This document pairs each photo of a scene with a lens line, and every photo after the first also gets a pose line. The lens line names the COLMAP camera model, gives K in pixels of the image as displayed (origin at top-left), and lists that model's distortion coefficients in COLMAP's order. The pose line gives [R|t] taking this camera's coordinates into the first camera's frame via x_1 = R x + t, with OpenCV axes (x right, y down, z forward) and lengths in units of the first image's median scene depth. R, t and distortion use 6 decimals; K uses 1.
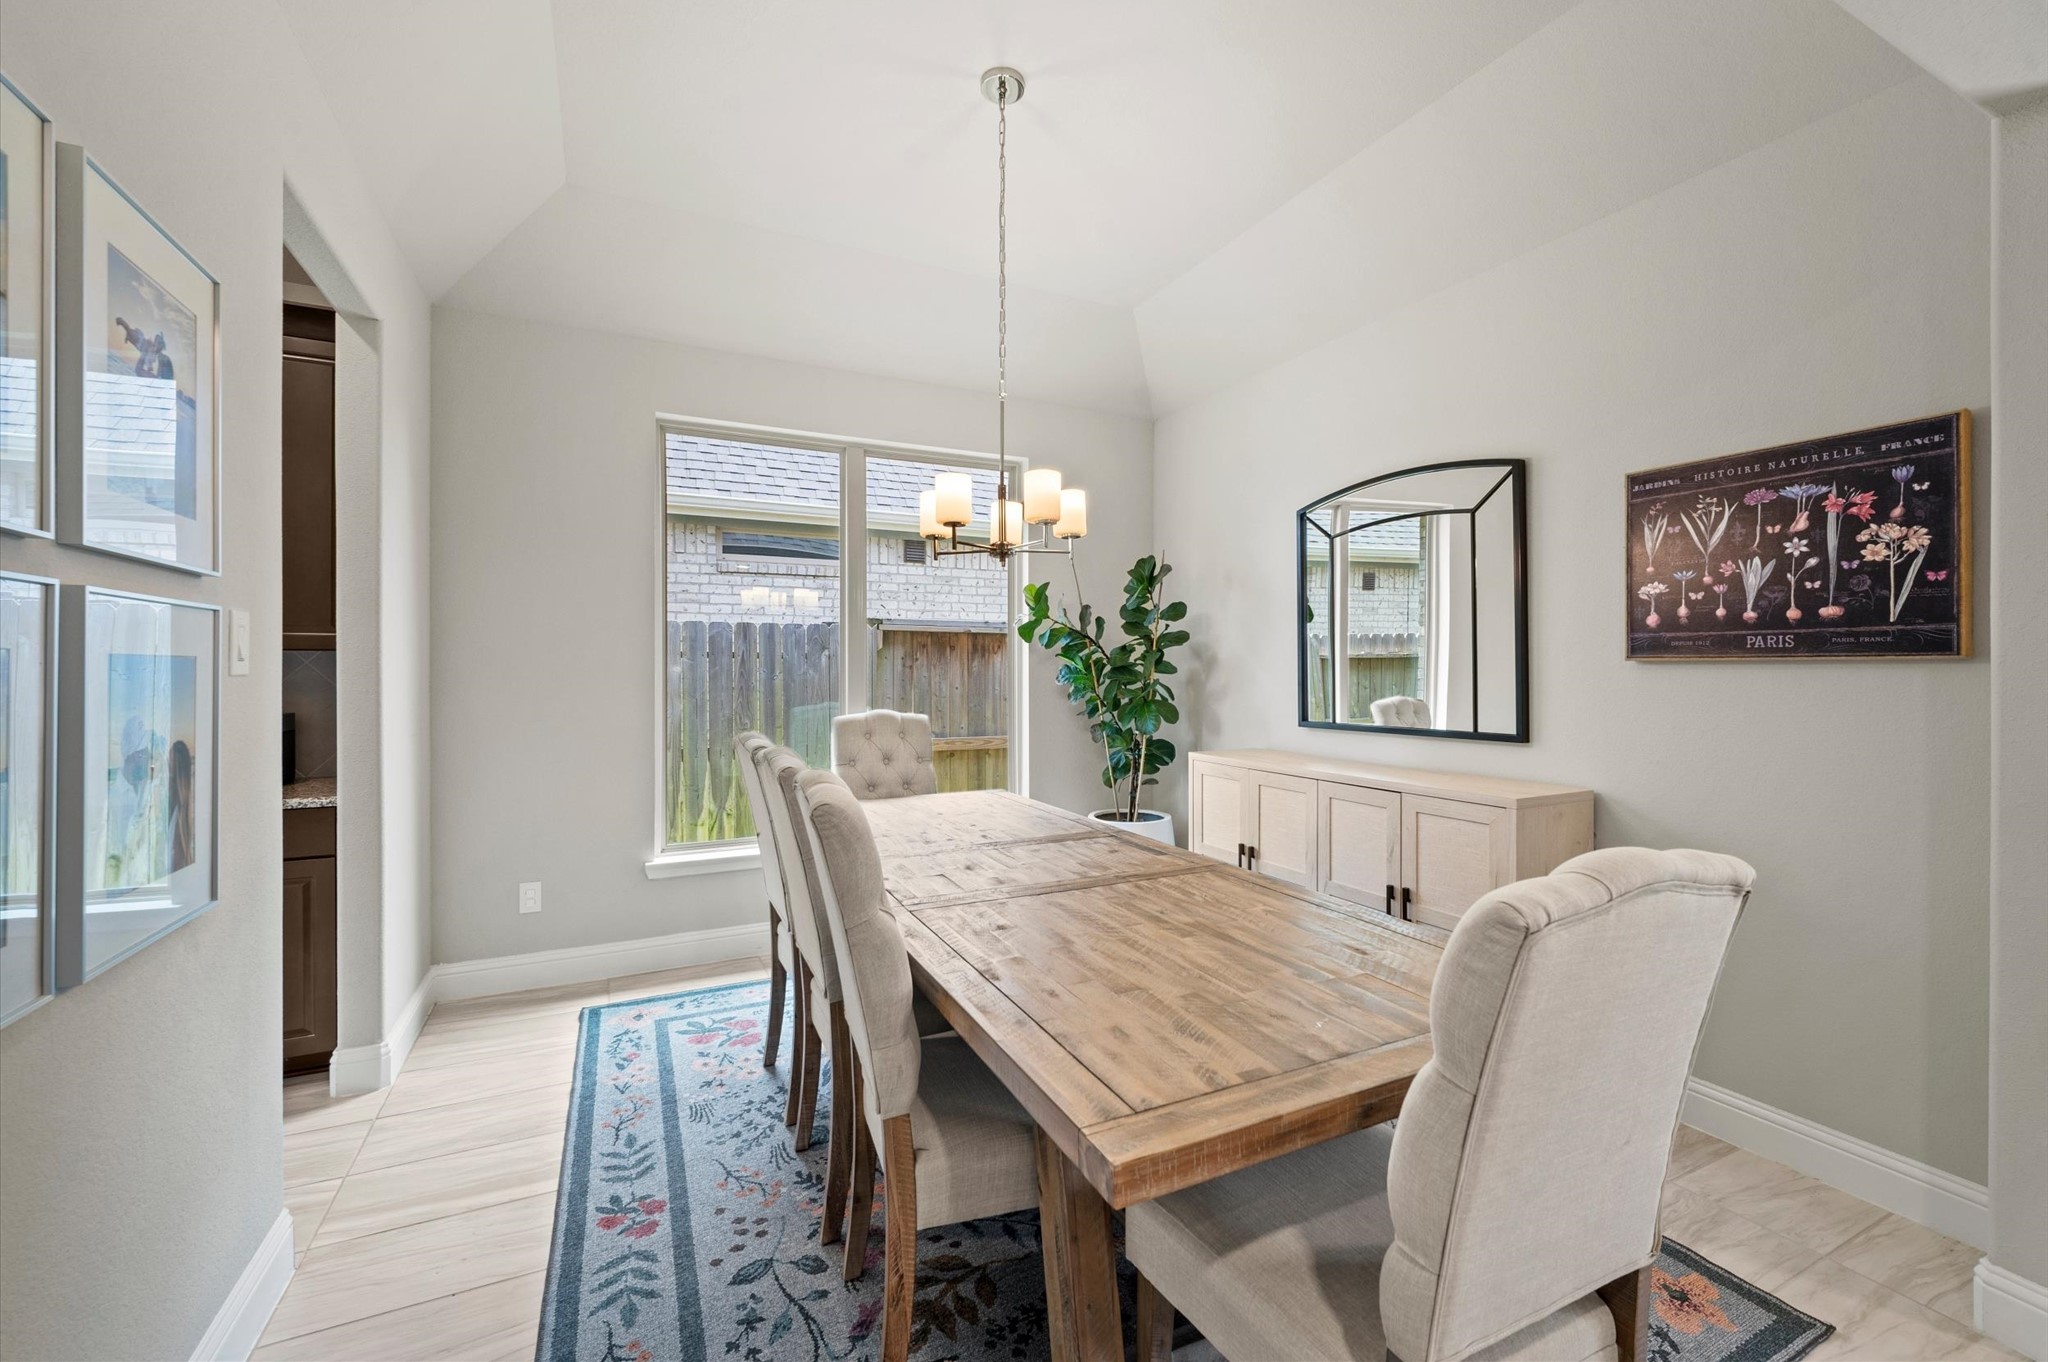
lens RADIAL K [[834.4, 0, 1029.6], [0, 834.4, 669.7], [0, 0, 1]] dist [0.000898, 0.000005]
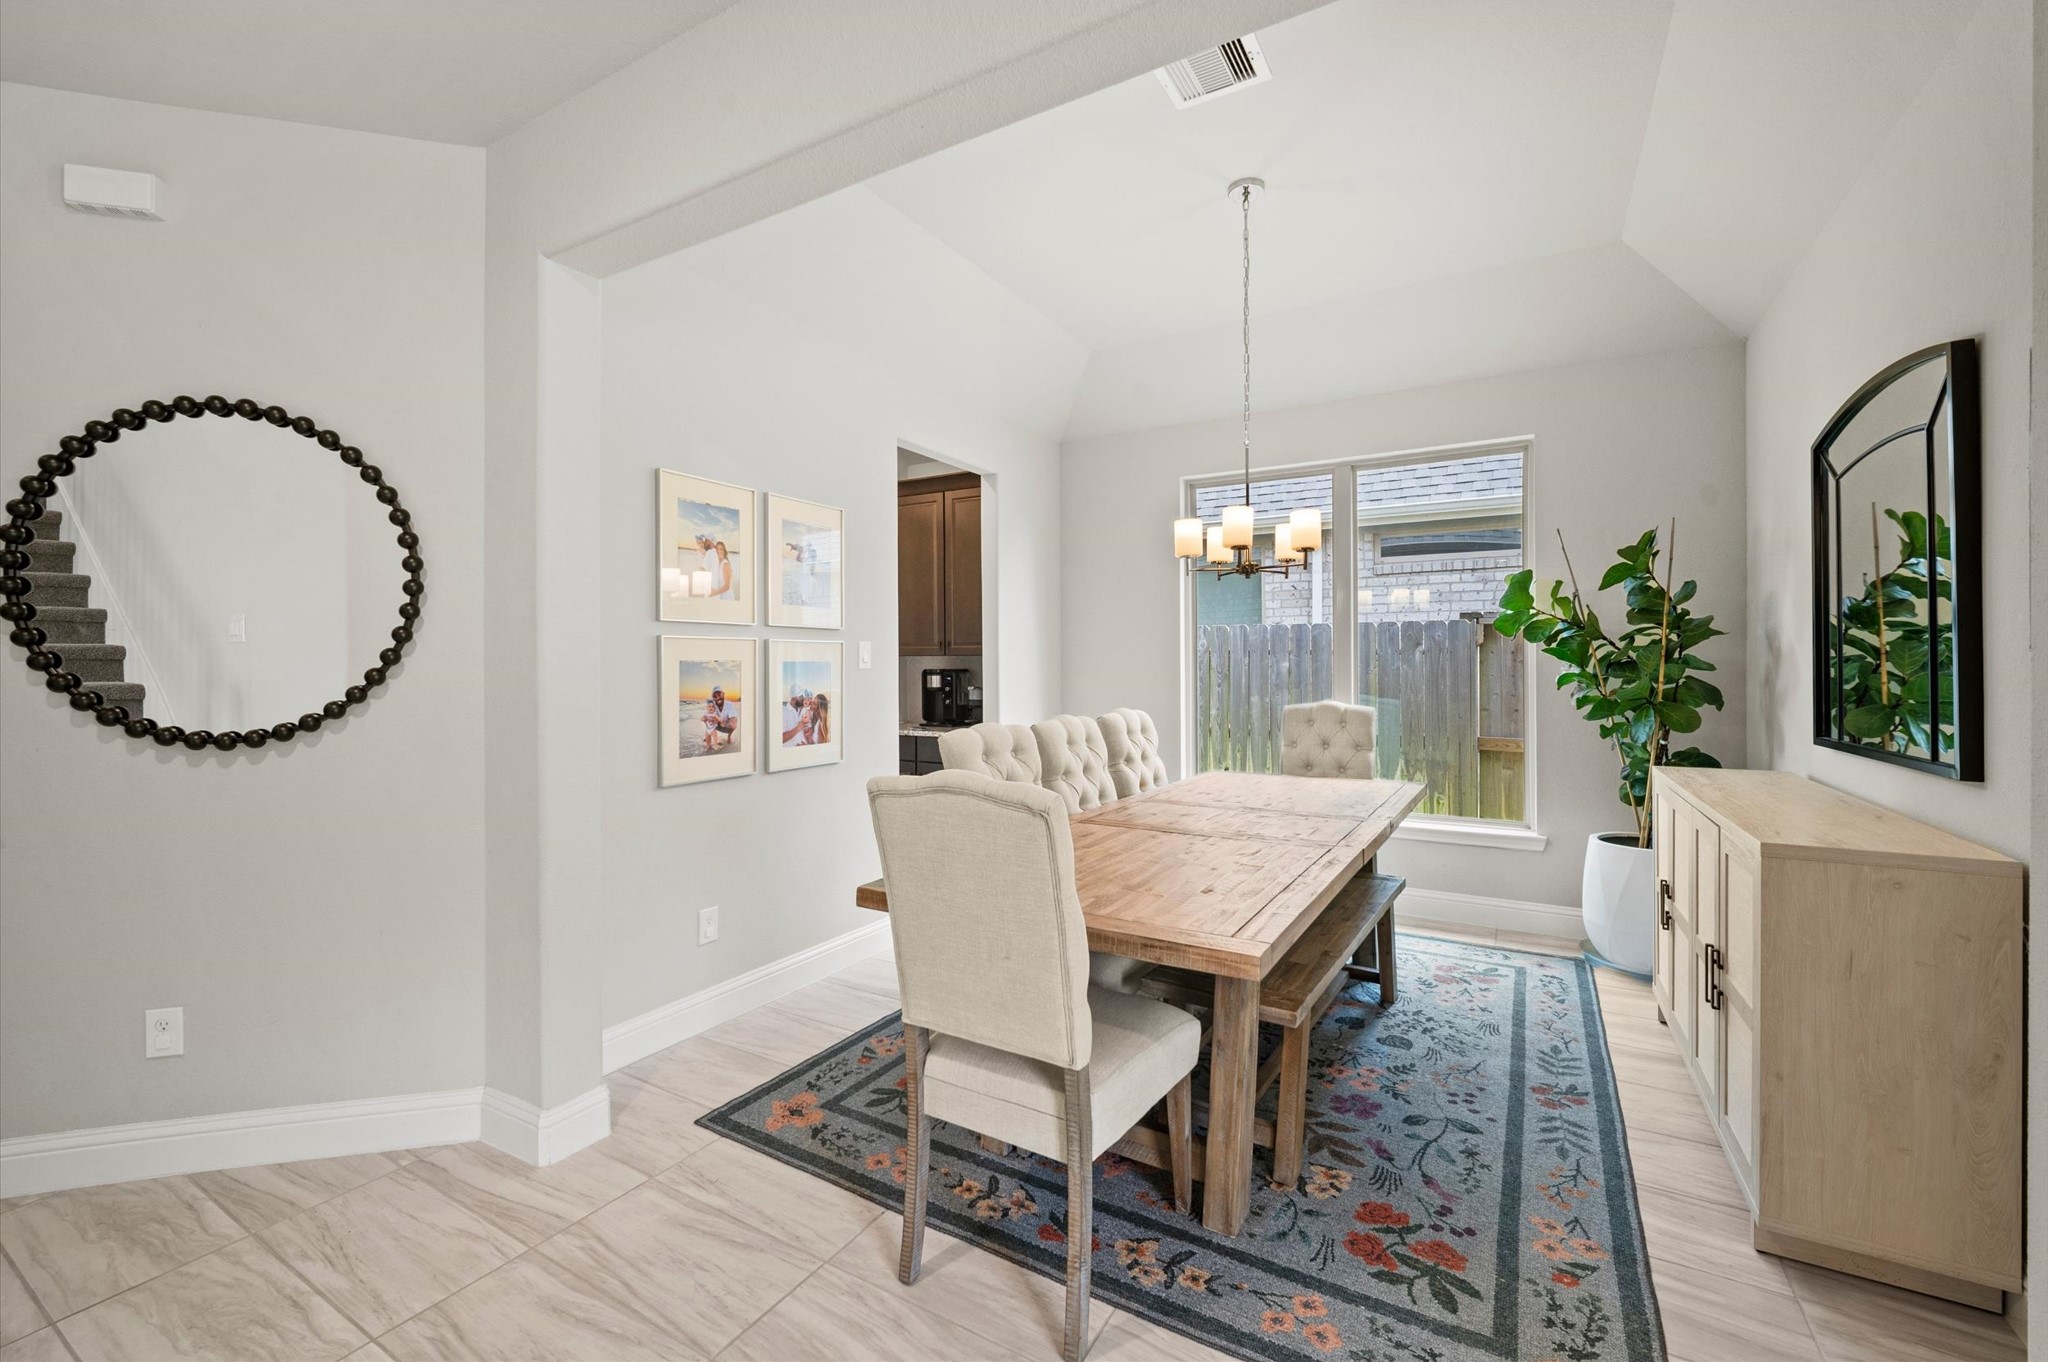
lens RADIAL K [[834.4, 0, 1029.6], [0, 834.4, 669.7], [0, 0, 1]] dist [0.000898, 0.000005]
pose [[0.553573, 0.005084, -0.832785, 0.466801], [0.001478, 0.999974, 0.007086, -0.002793], [0.832799, -0.005154, 0.553551, 0.030142]]
